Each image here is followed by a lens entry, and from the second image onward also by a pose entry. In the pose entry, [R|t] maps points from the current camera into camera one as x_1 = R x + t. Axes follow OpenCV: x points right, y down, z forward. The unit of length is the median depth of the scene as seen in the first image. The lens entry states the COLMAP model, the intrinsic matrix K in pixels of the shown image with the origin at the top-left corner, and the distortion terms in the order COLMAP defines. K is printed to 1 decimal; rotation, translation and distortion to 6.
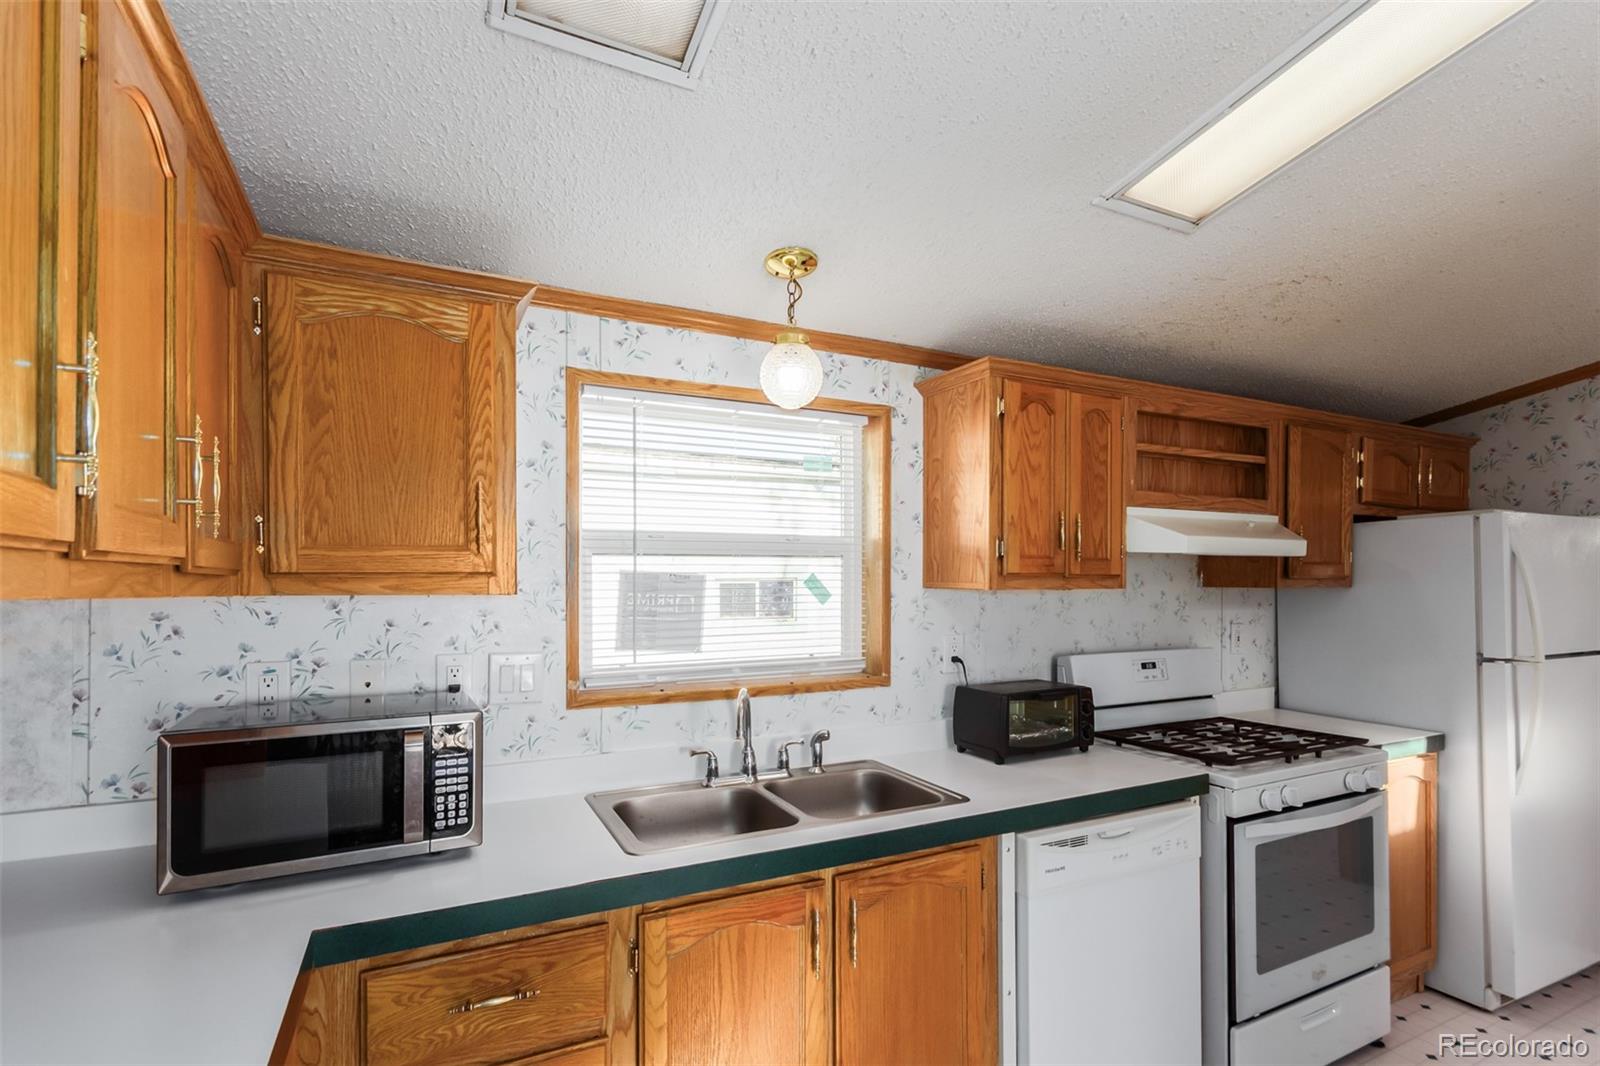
lens RADIAL K [[748.5, 0, 811.6], [0, 748.5, 575.8], [0, 0, 1]] dist [0.001352, 0.001004]
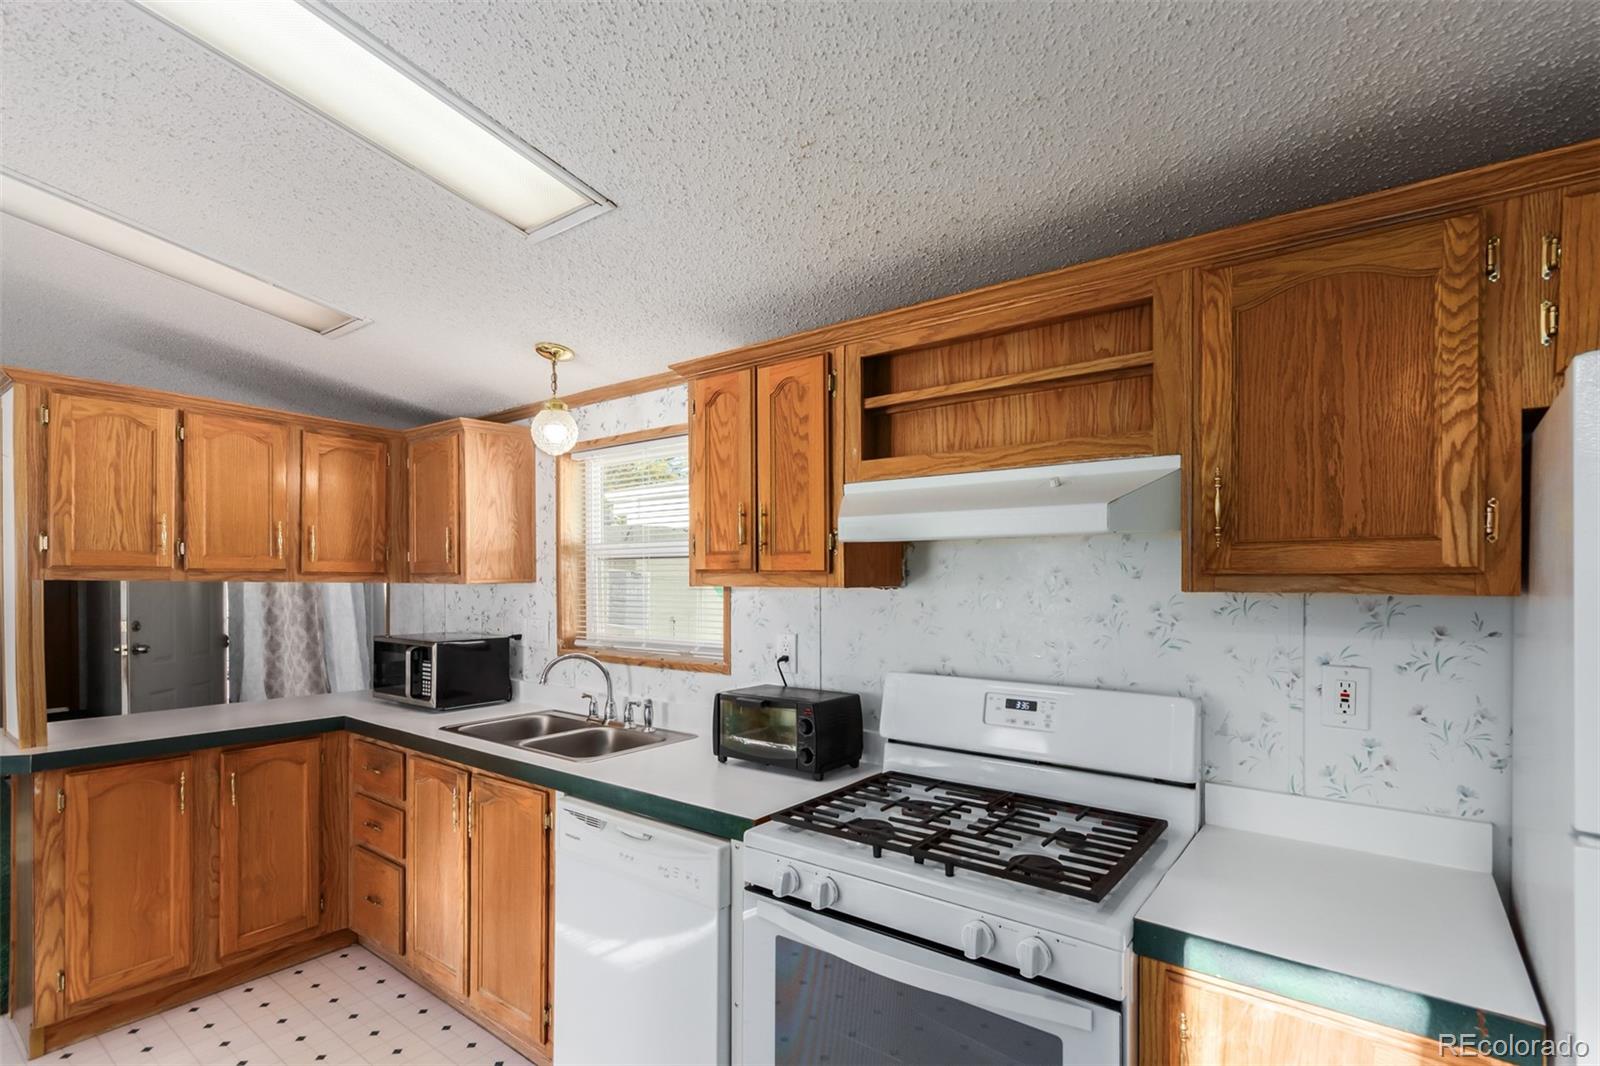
lens RADIAL K [[748.5, 0, 812.1], [0, 748.5, 574.1], [0, 0, 1]] dist [0.001352, 0.001004]
pose [[0.454360, -0.003834, -0.890810, 1.066897], [0.001994, 0.999993, -0.003287, 0.005007], [0.890816, -0.000283, 0.454364, 0.585175]]
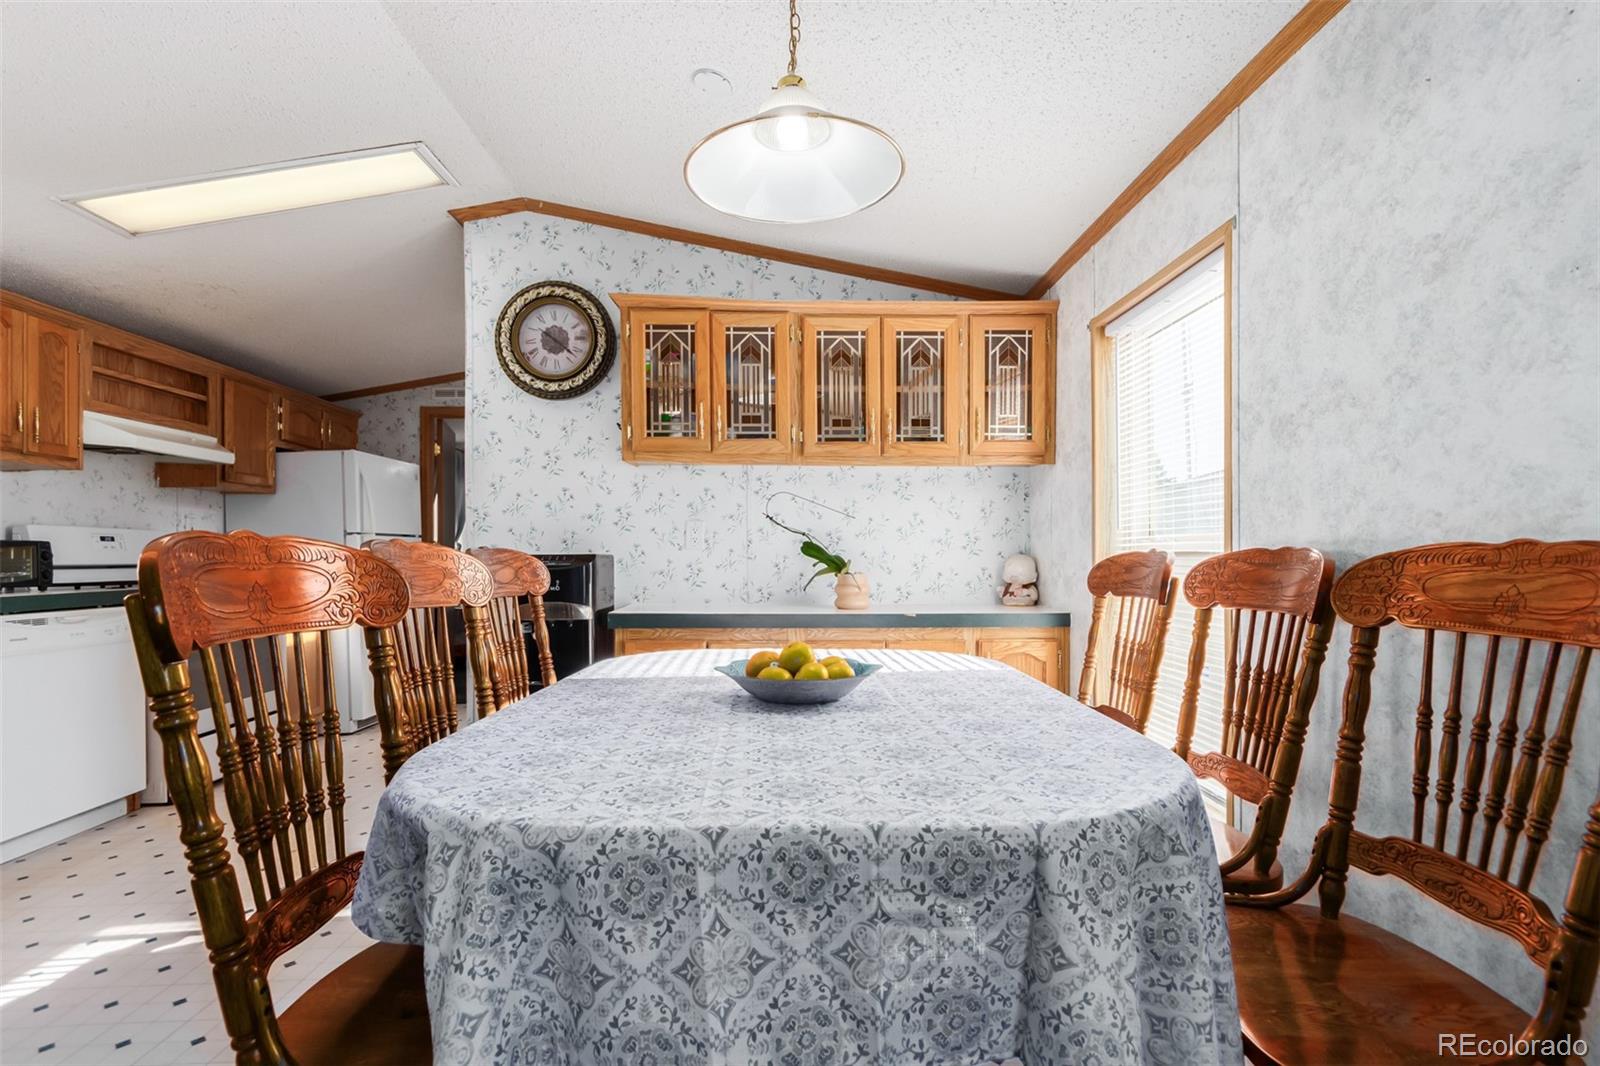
lens RADIAL K [[748.5, 0, 806.4], [0, 748.5, 547.6], [0, 0, 1]] dist [0.001352, 0.001004]
pose [[0.406370, 0.001232, 0.913708, -0.282343], [0.013723, 0.999878, -0.007451, 0.179892], [-0.913606, 0.015567, 0.406303, -0.728515]]
